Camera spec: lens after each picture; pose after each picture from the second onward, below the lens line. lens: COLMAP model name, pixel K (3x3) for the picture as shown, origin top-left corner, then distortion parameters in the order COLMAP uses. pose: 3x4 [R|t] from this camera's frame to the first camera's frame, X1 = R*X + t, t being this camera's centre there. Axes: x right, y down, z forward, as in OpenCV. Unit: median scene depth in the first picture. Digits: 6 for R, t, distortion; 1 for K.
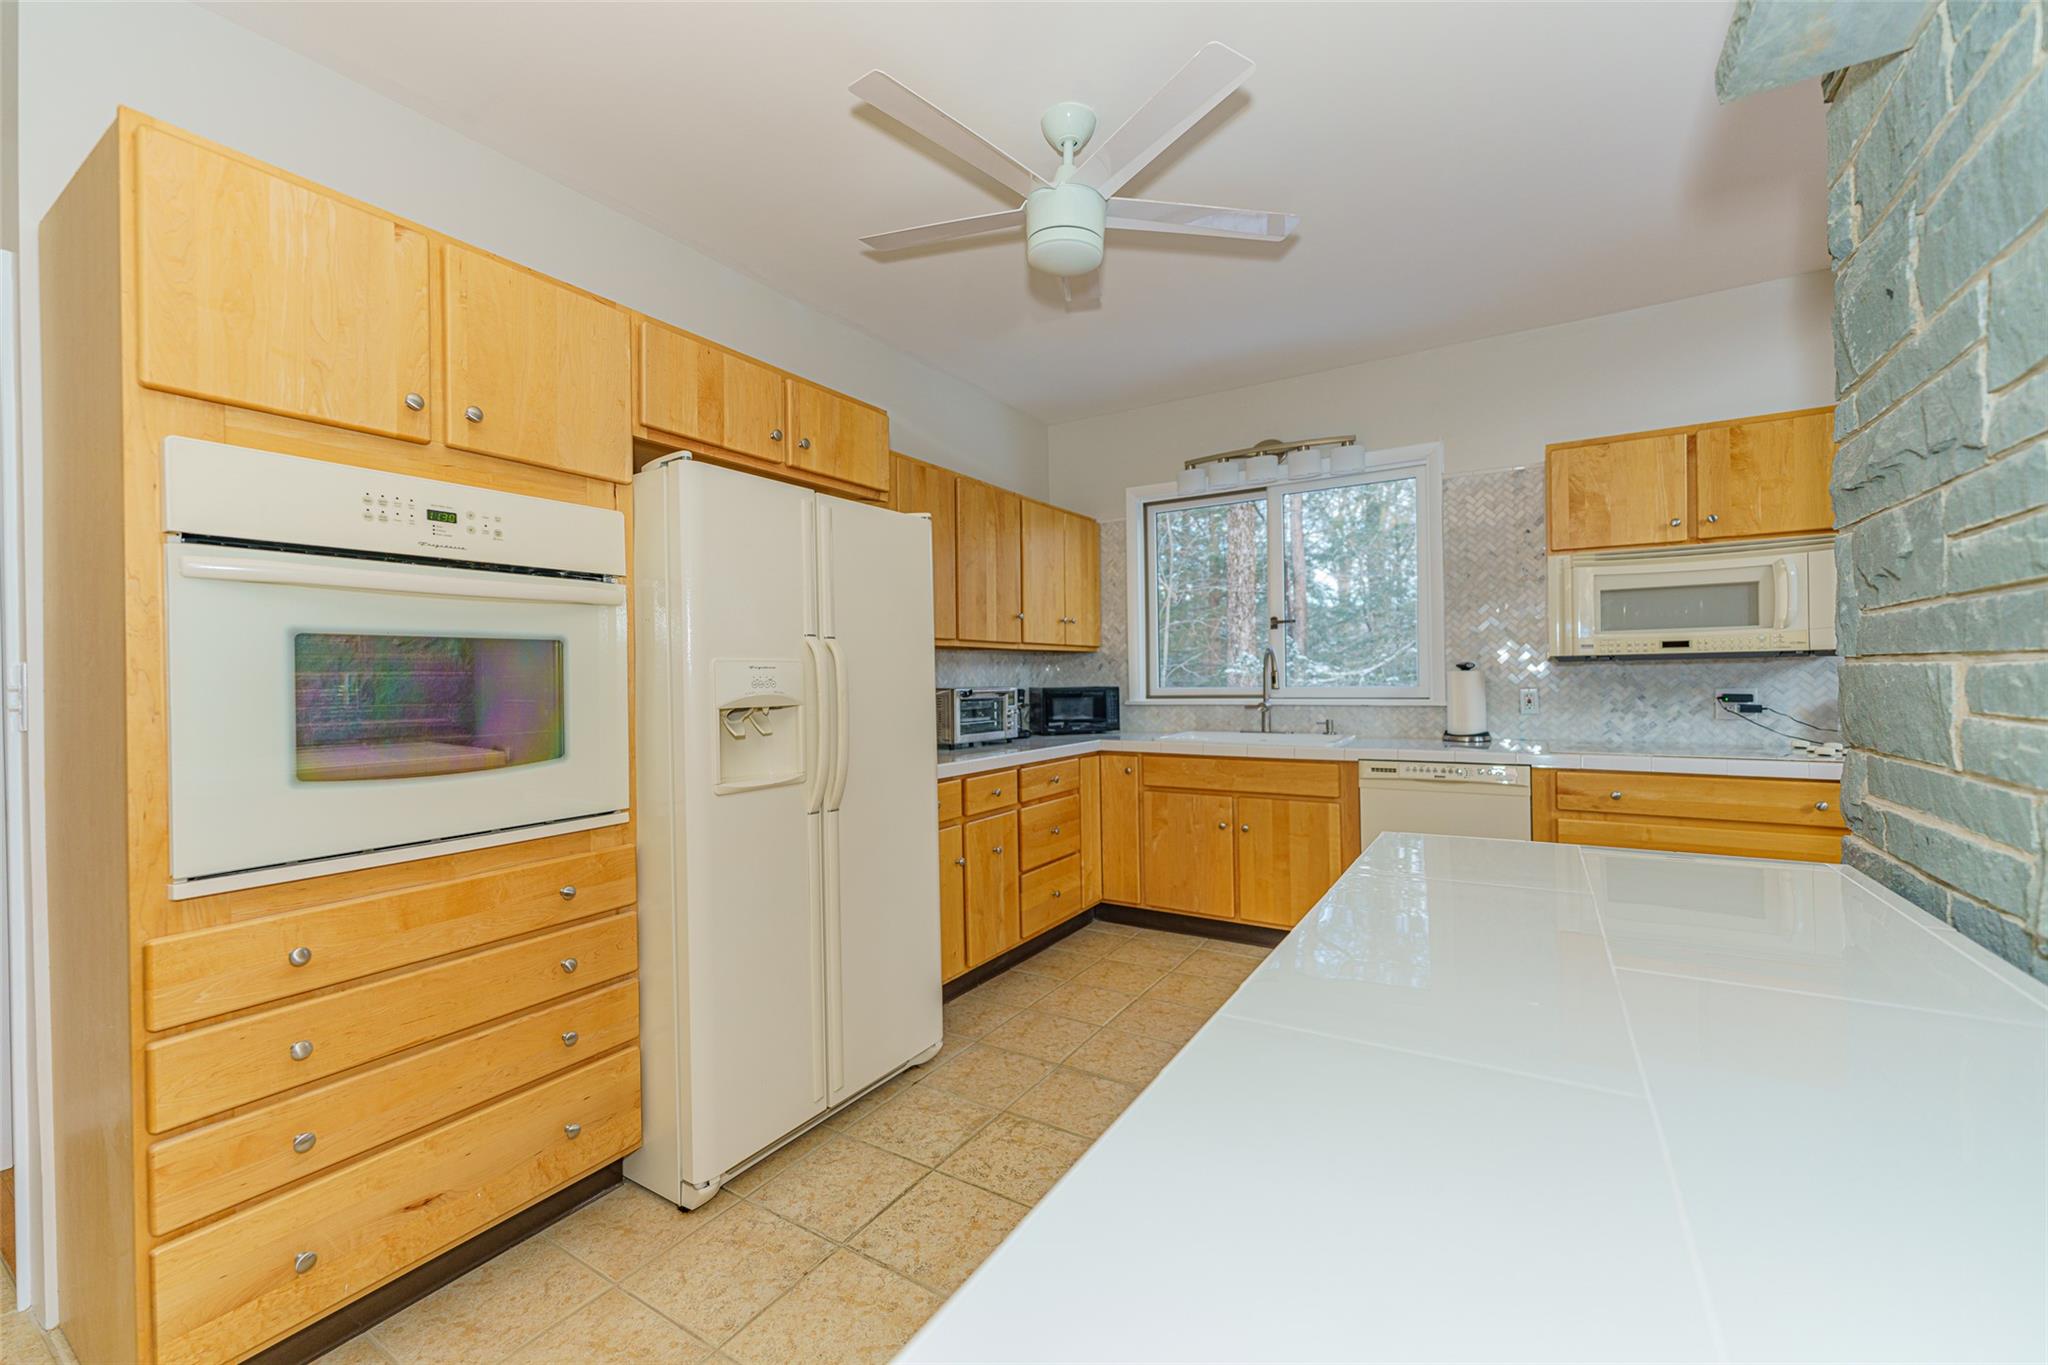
lens RADIAL K [[815.4, 0, 1023.5], [0, 815.4, 679.1], [0, 0, 1]] dist [0.001167, 0.000083]
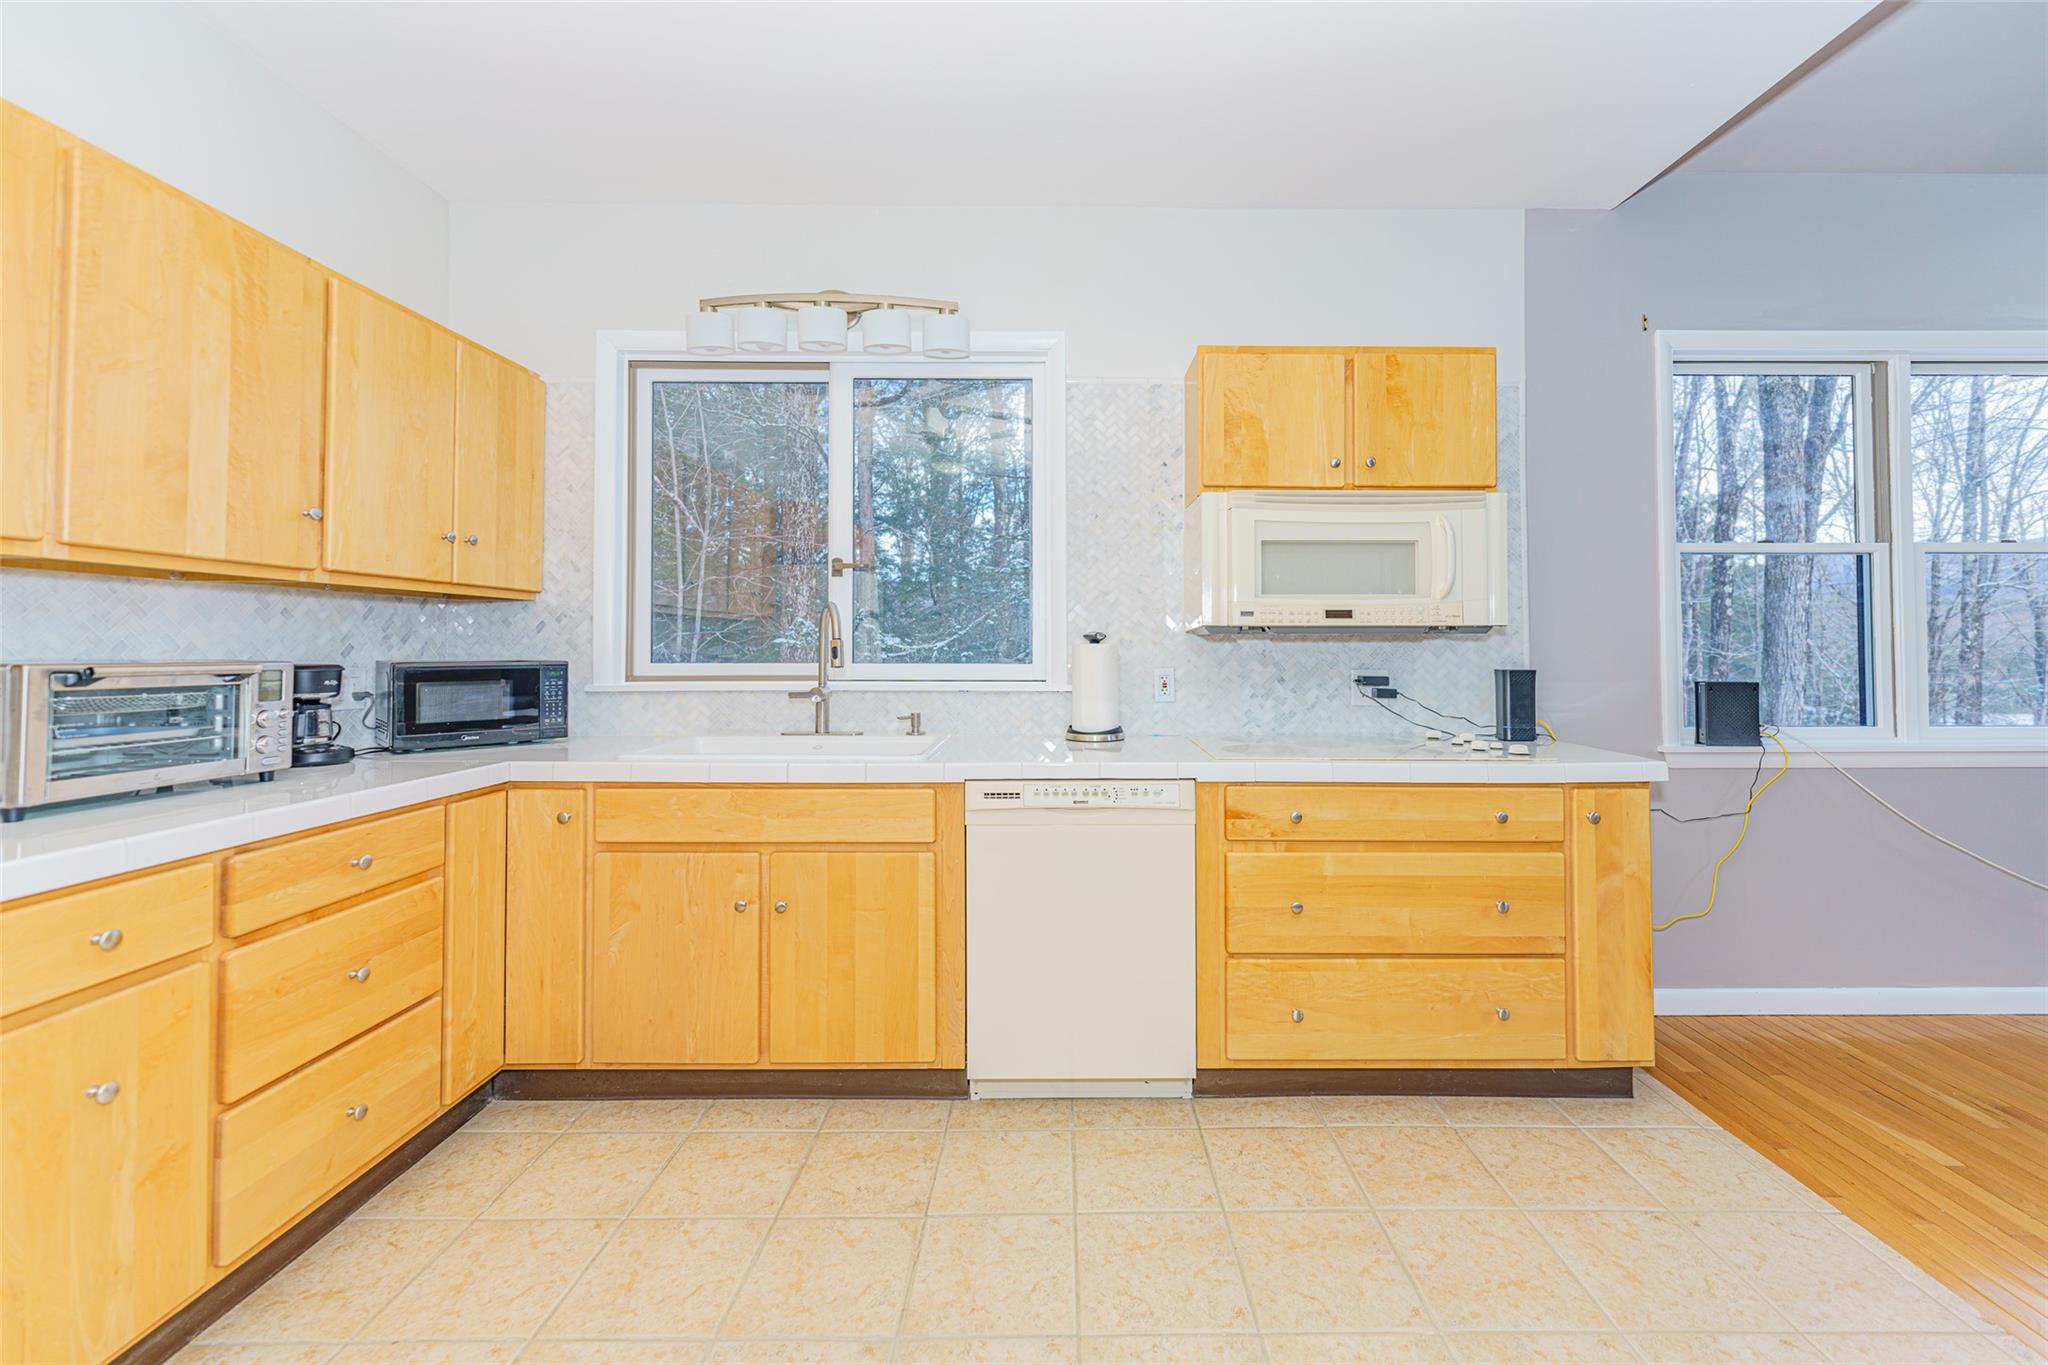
lens RADIAL K [[843.4, 0, 1065.7], [0, 843.4, 631.3], [0, 0, 1]] dist [0.001124, -0.000111]
pose [[0.844894, 0.026122, 0.534296, 0.118921], [-0.012824, 0.999509, -0.028589, 0.000861], [-0.534780, 0.017303, 0.844814, 0.385876]]
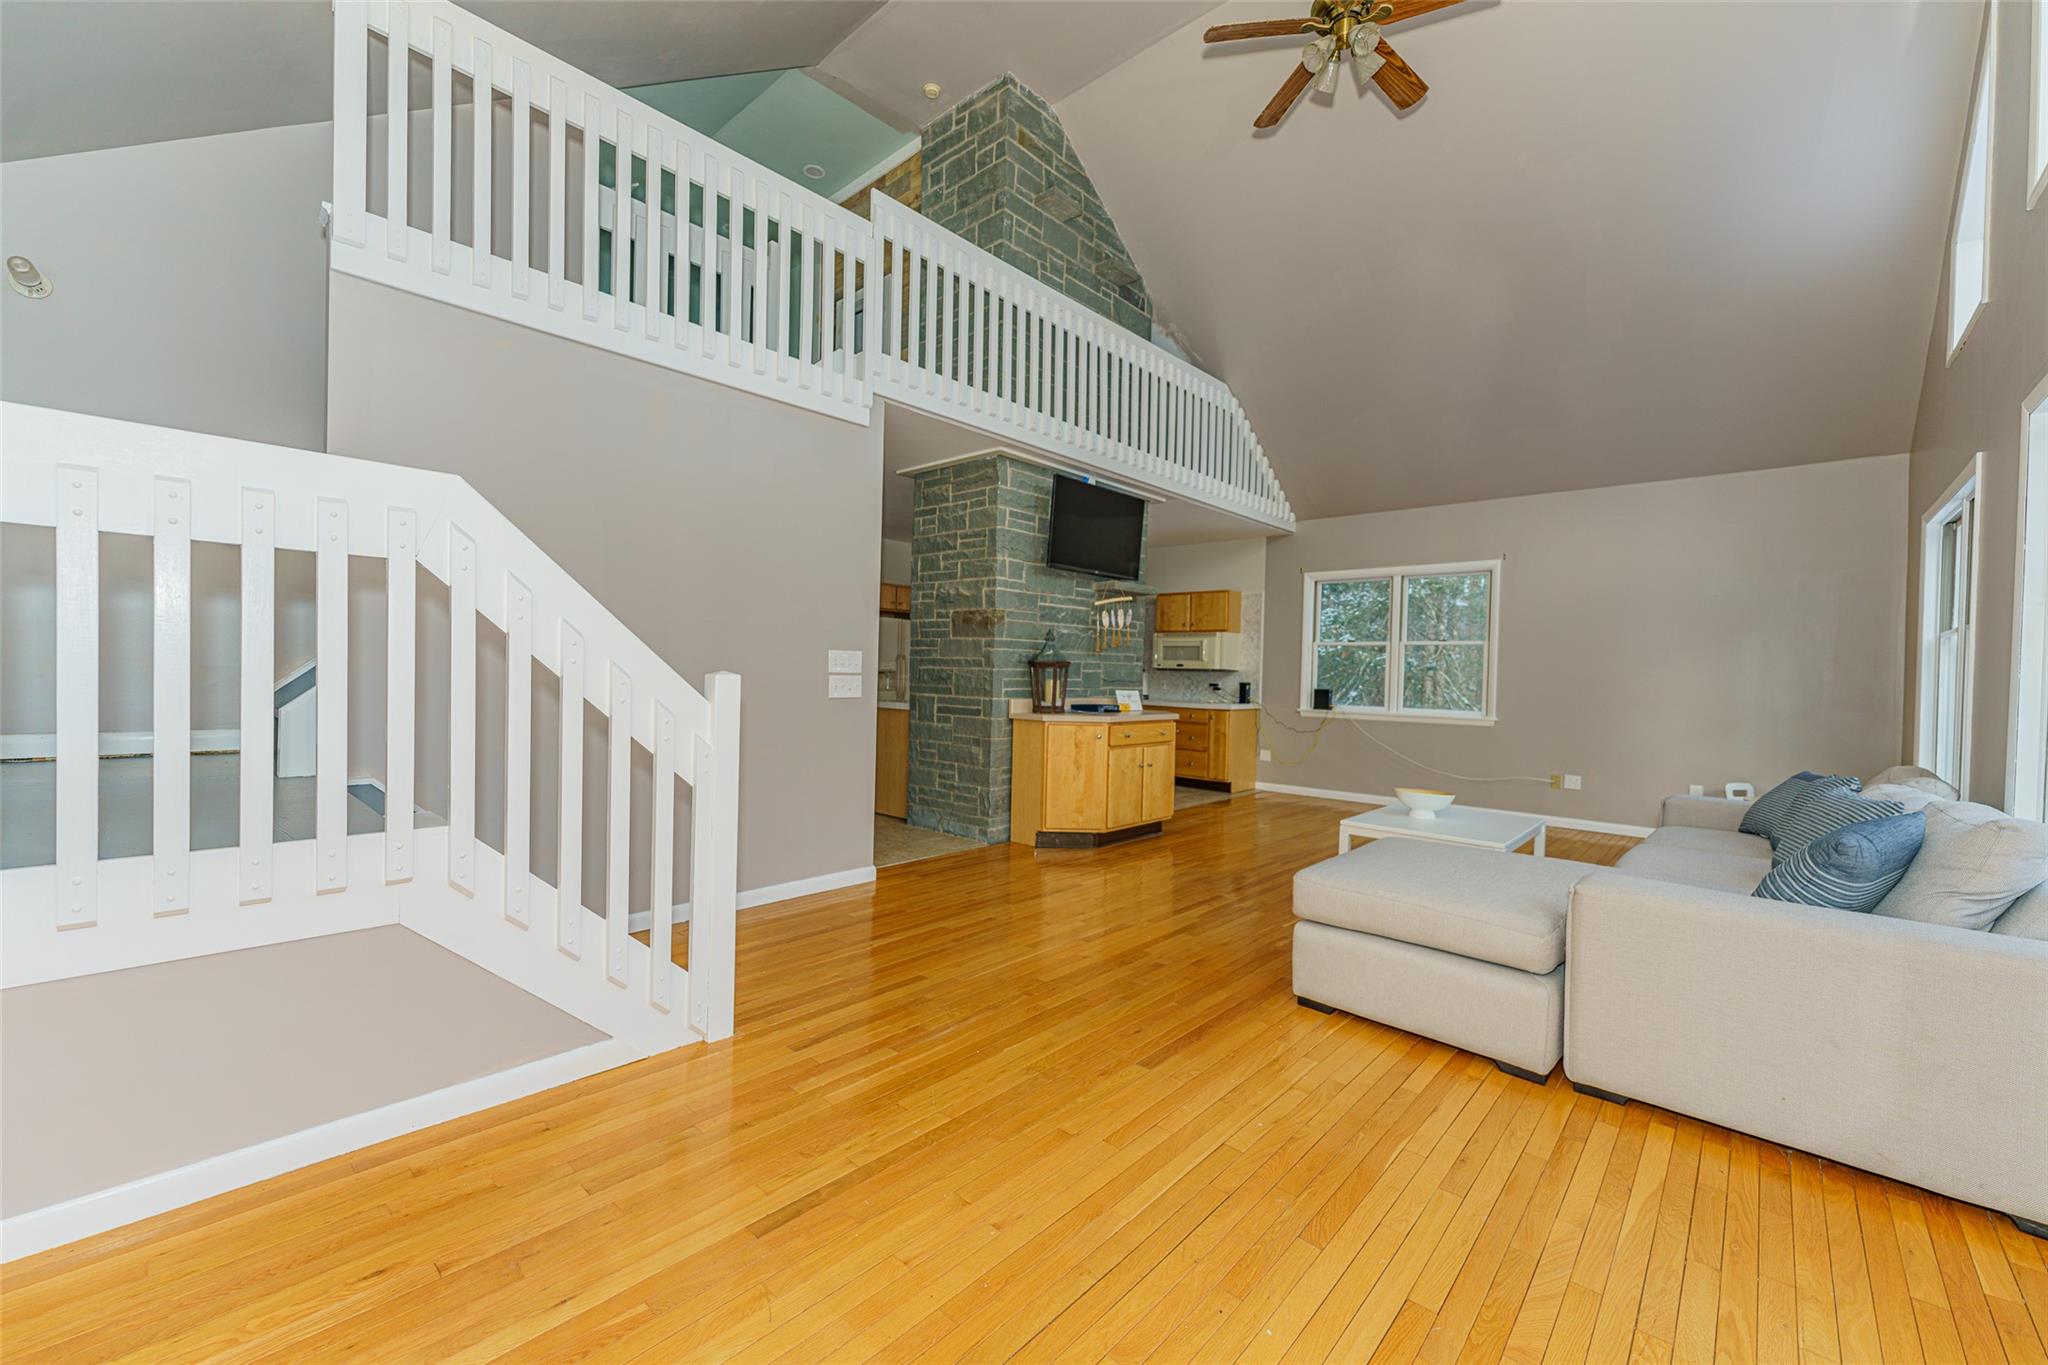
lens RADIAL K [[815.4, 0, 1023.5], [0, 815.4, 679.1], [0, 0, 1]] dist [0.001167, 0.000083]
pose [[0.981773, 0.039046, -0.186003, 0.679864], [-0.037893, 0.999234, 0.009753, -0.000460], [0.186241, -0.002527, 0.982501, -1.753733]]
